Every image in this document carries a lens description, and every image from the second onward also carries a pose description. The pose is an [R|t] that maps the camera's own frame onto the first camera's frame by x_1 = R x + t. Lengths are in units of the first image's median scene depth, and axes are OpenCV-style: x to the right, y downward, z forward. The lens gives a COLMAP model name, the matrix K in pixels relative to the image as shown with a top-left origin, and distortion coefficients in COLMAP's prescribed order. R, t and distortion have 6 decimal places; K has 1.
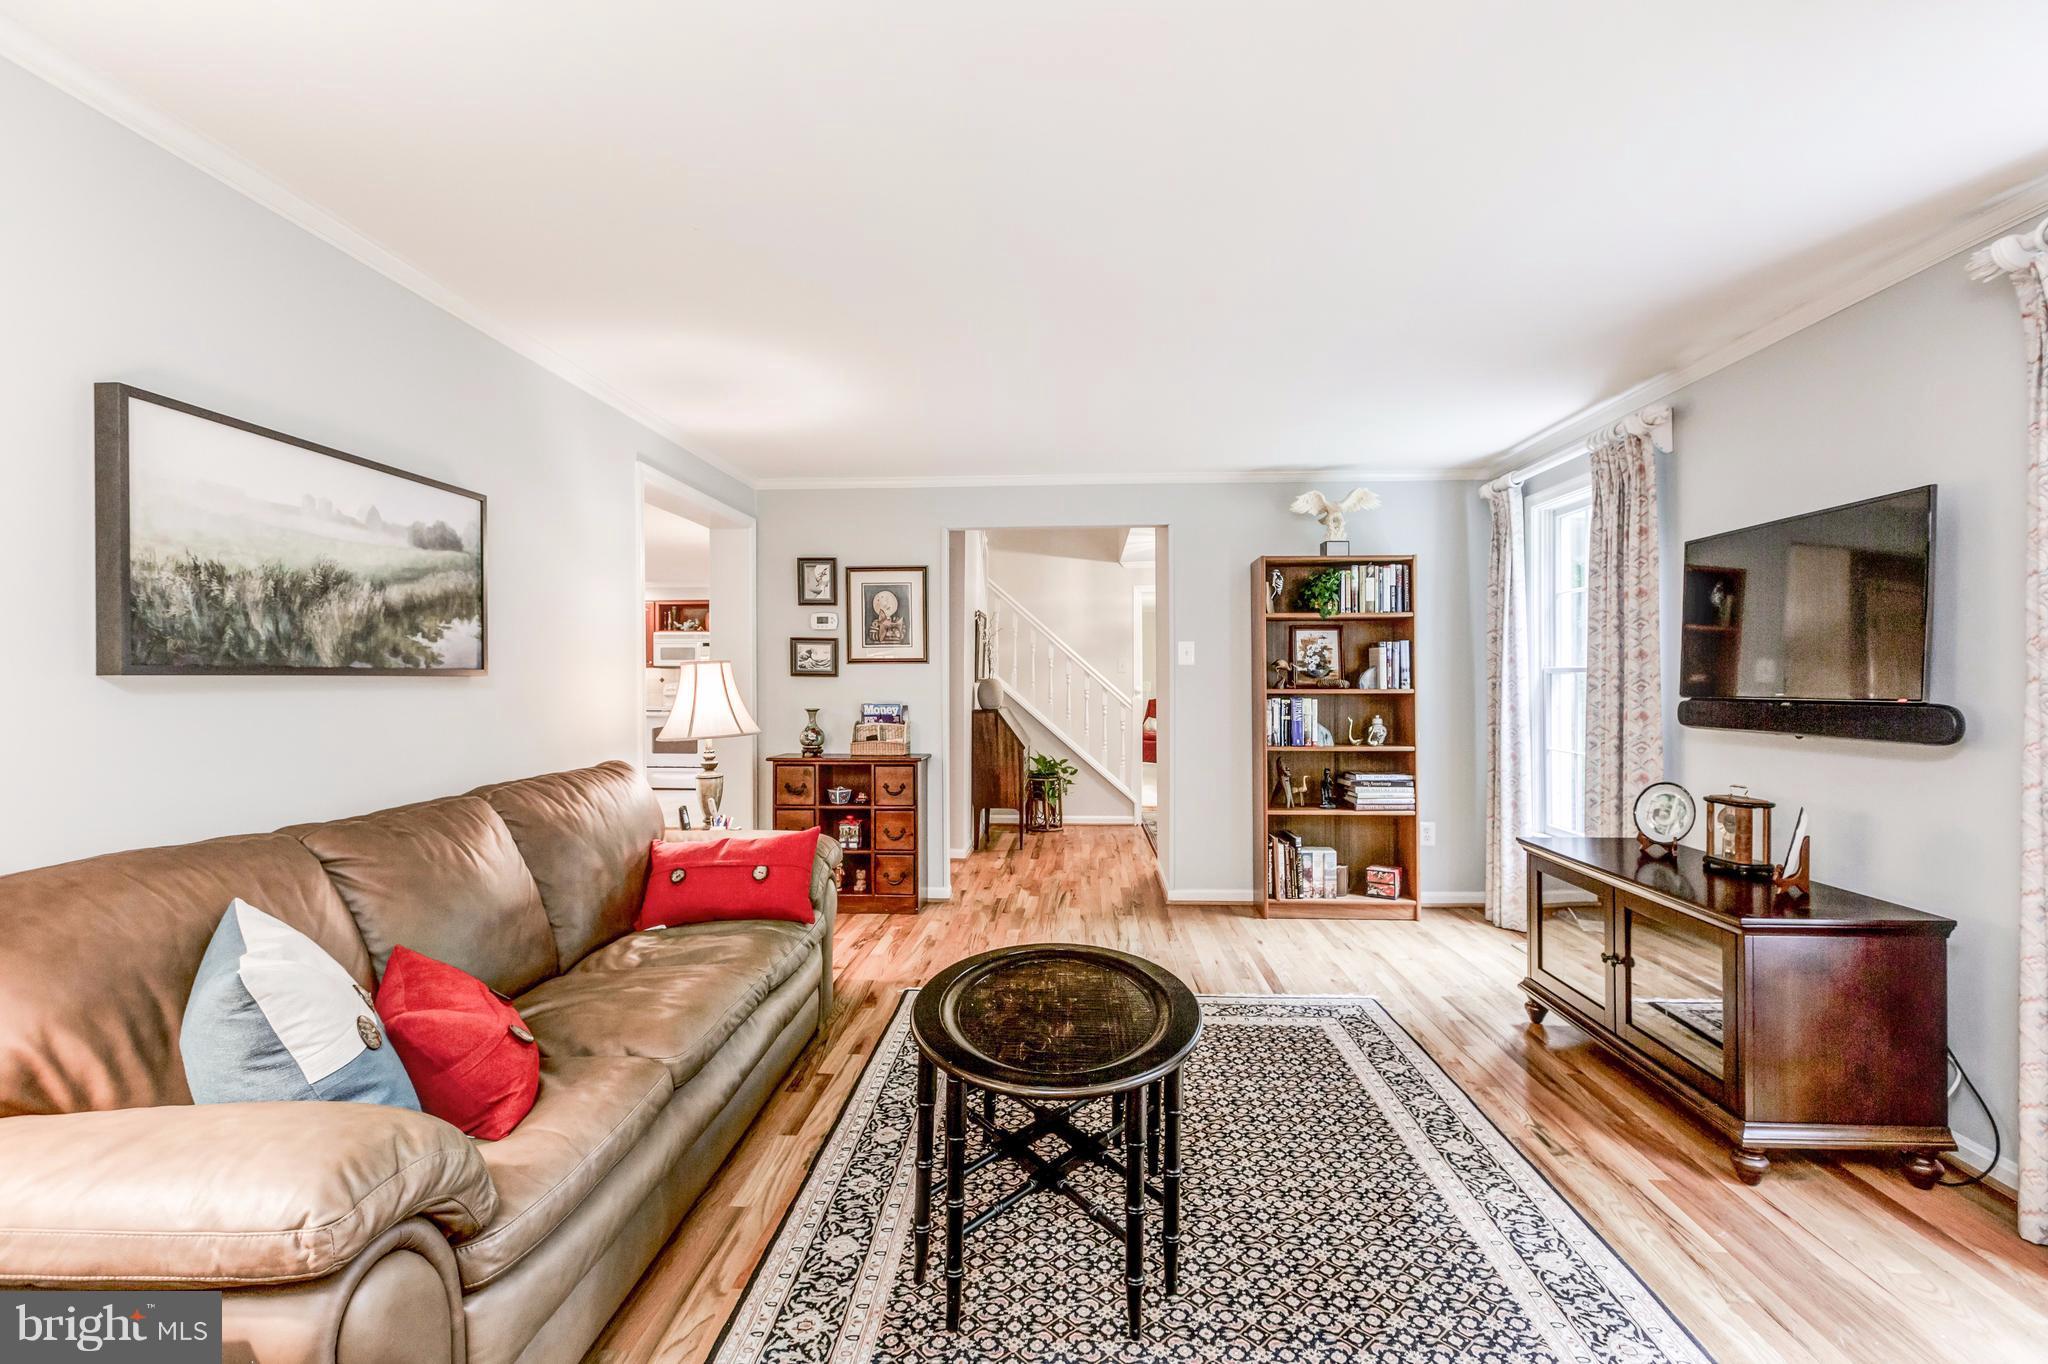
lens RADIAL K [[973.1, 0, 1001.8], [0, 973.1, 678.5], [0, 0, 1]] dist [0.011060, -0.000086]
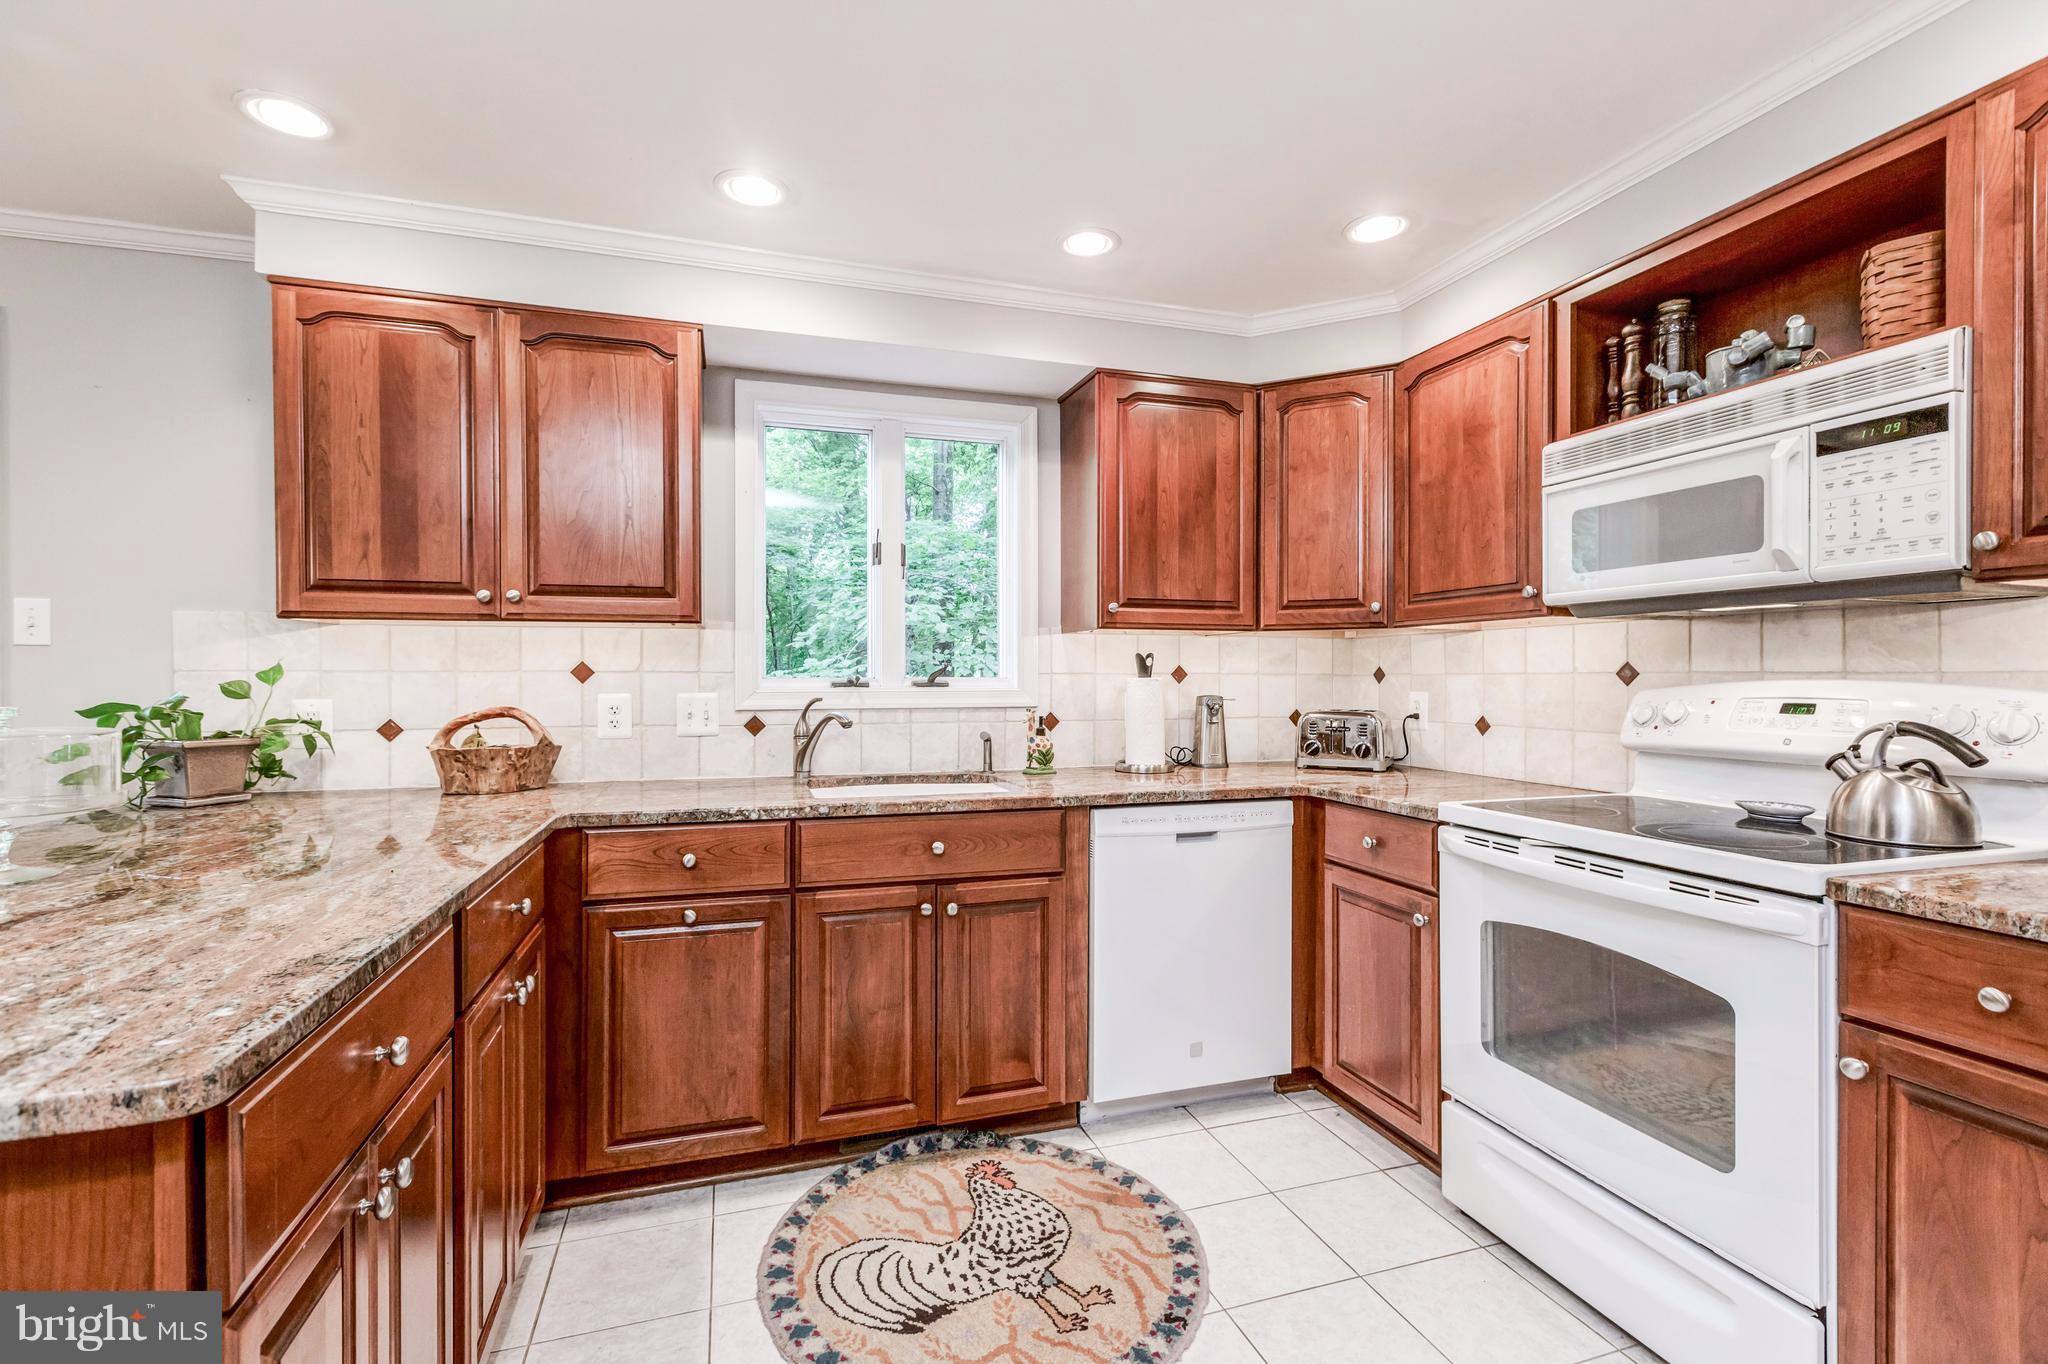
lens RADIAL K [[907.0, 0, 1024.0], [0, 907.0, 682.0], [0, 0, 1]] dist [-0.002382, -0.000521]
pose [[0.369684, 0.003764, -0.929150, -0.214093], [0.020686, 0.999711, 0.012280, -0.001288], [0.928927, -0.023760, 0.369499, 0.811441]]
